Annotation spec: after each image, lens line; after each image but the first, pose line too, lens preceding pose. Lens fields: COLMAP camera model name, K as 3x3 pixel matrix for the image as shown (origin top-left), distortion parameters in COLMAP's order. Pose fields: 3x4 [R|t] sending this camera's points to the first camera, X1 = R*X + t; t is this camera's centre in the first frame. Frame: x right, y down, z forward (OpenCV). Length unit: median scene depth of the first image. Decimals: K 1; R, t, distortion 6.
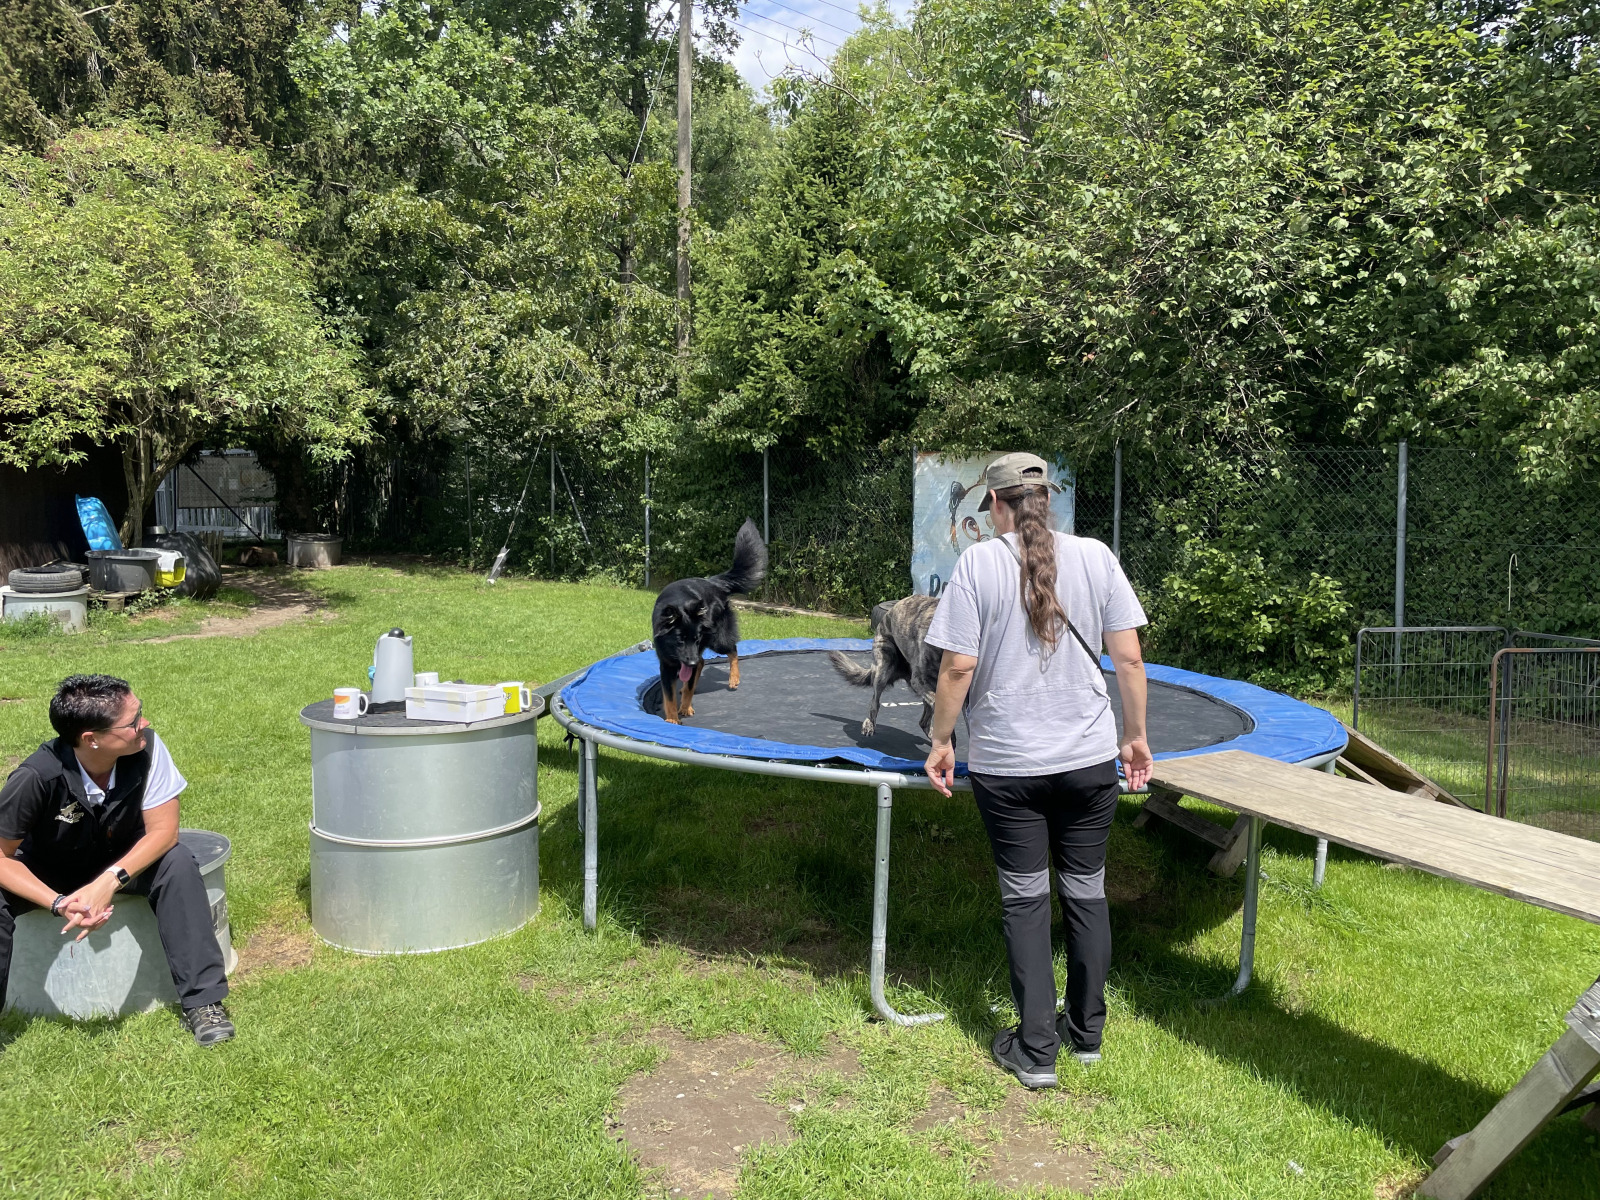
lens RADIAL K [[1450.9, 0, 832.6], [0, 1450.9, 639.9], [0, 0, 1]] dist [0.151490, -0.227395]
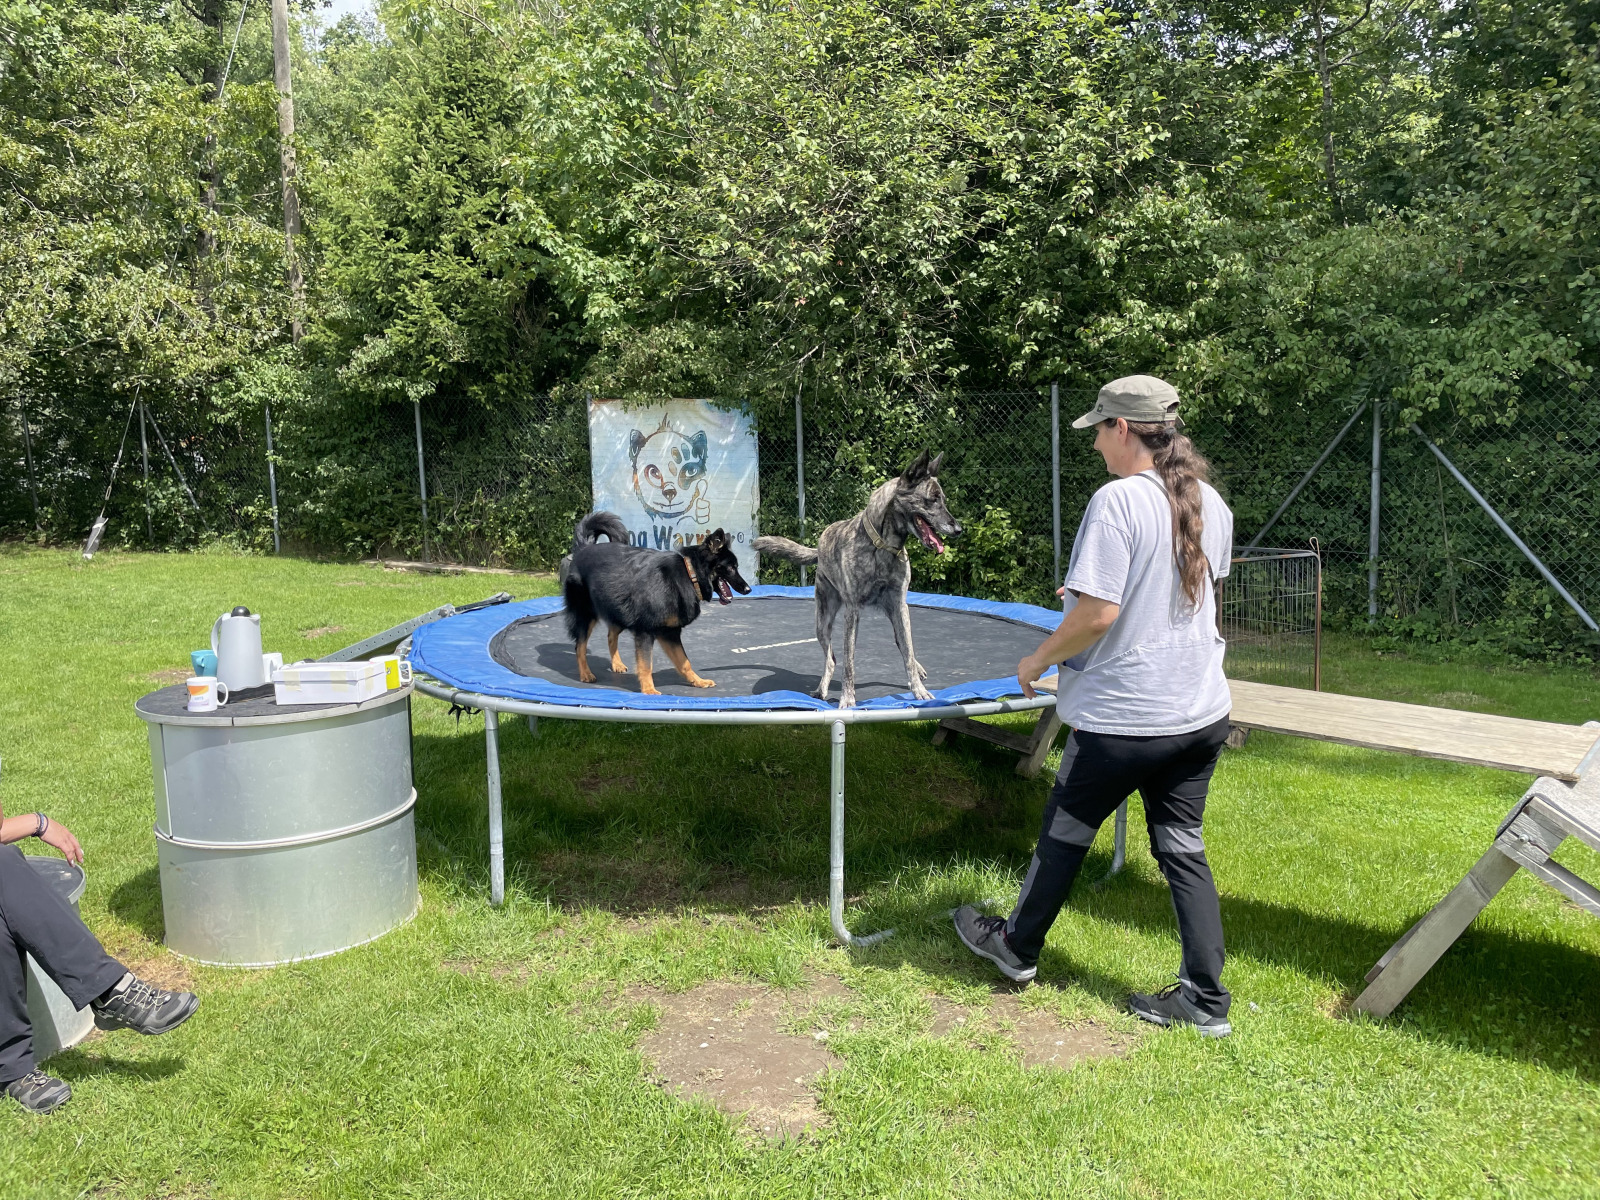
lens RADIAL K [[1450.9, 0, 832.6], [0, 1450.9, 639.9], [0, 0, 1]] dist [0.151490, -0.227395]
pose [[0.931339, -0.078575, 0.355576, -0.154067], [0.065863, 0.996686, 0.047735, -0.003770], [-0.358148, -0.021038, 0.933428, 0.015577]]
